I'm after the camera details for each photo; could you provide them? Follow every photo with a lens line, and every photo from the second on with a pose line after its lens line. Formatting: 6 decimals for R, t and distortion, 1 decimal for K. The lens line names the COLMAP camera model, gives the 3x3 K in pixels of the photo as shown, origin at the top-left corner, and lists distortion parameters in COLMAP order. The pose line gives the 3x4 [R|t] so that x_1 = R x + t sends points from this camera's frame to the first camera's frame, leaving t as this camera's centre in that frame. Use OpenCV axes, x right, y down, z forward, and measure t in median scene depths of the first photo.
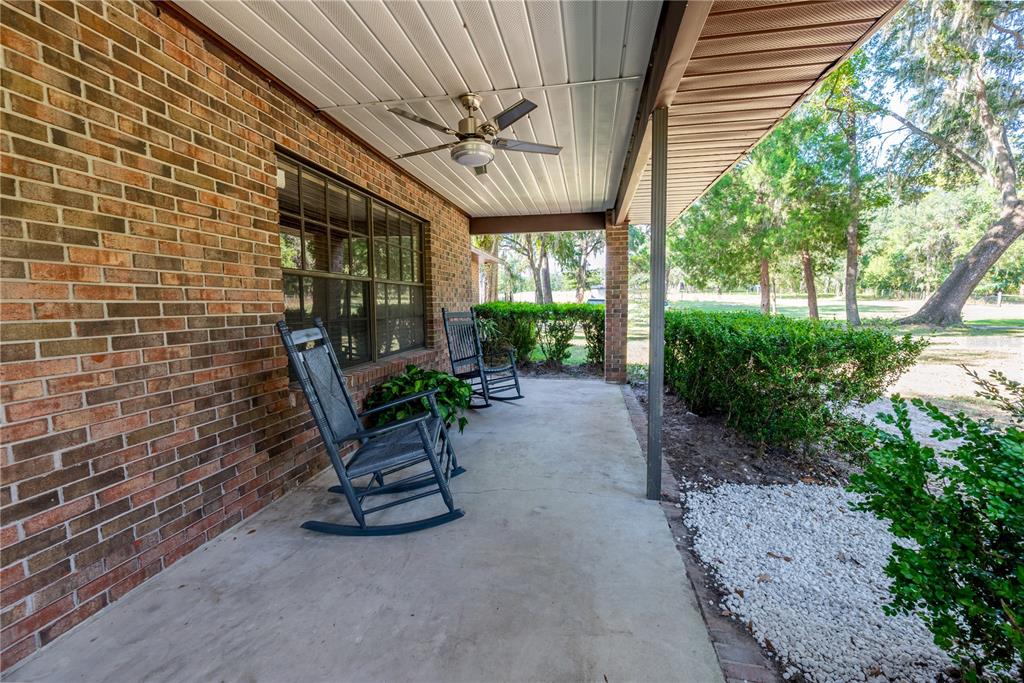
lens RADIAL K [[403.5, 0, 512.0], [0, 403.5, 341.5], [0, 0, 1]] dist [-0.001788, -0.000089]
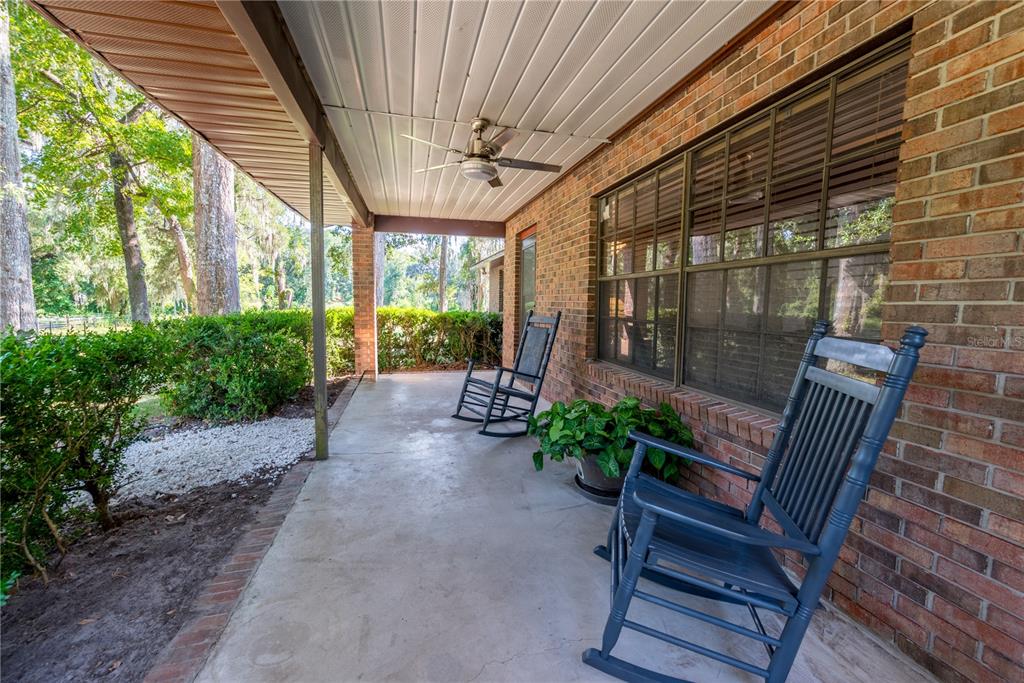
lens RADIAL K [[403.5, 0, 512.0], [0, 403.5, 341.5], [0, 0, 1]] dist [-0.001788, -0.000089]
pose [[-0.900639, 0.037917, -0.432911, 0.467139], [-0.047342, 0.981696, 0.184475, -0.295104], [0.431982, 0.186640, -0.882359, 3.042379]]
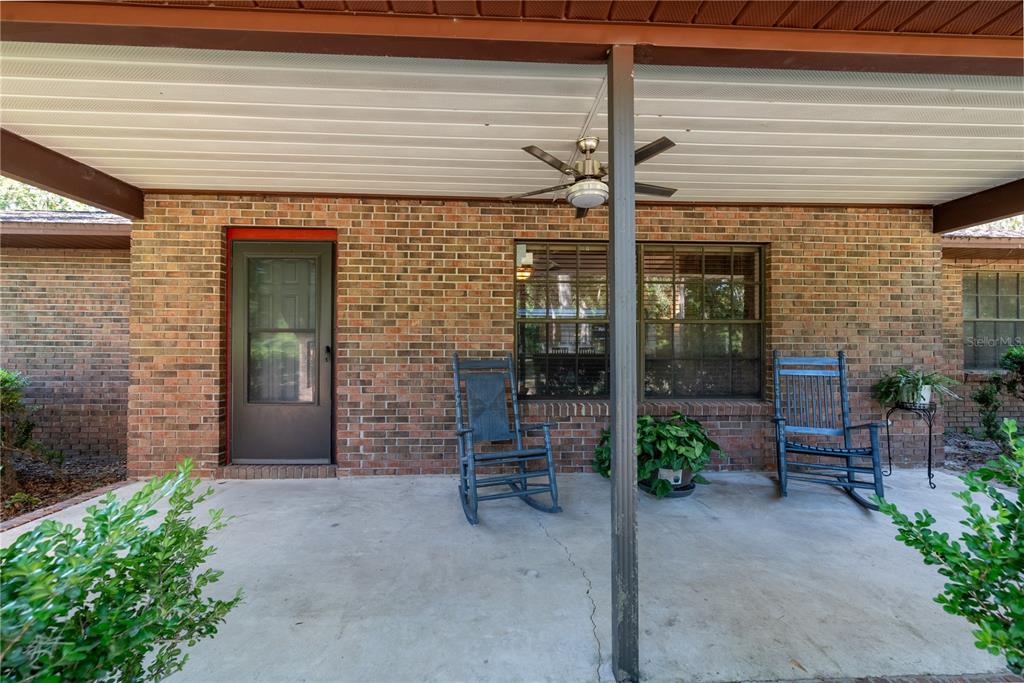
lens RADIAL K [[403.5, 0, 512.0], [0, 403.5, 341.5], [0, 0, 1]] dist [-0.001788, -0.000089]
pose [[0.237419, -0.001057, -0.971407, 1.173111], [-0.096679, 0.995009, -0.024712, -0.087192], [0.966584, 0.099782, 0.236132, 0.879033]]
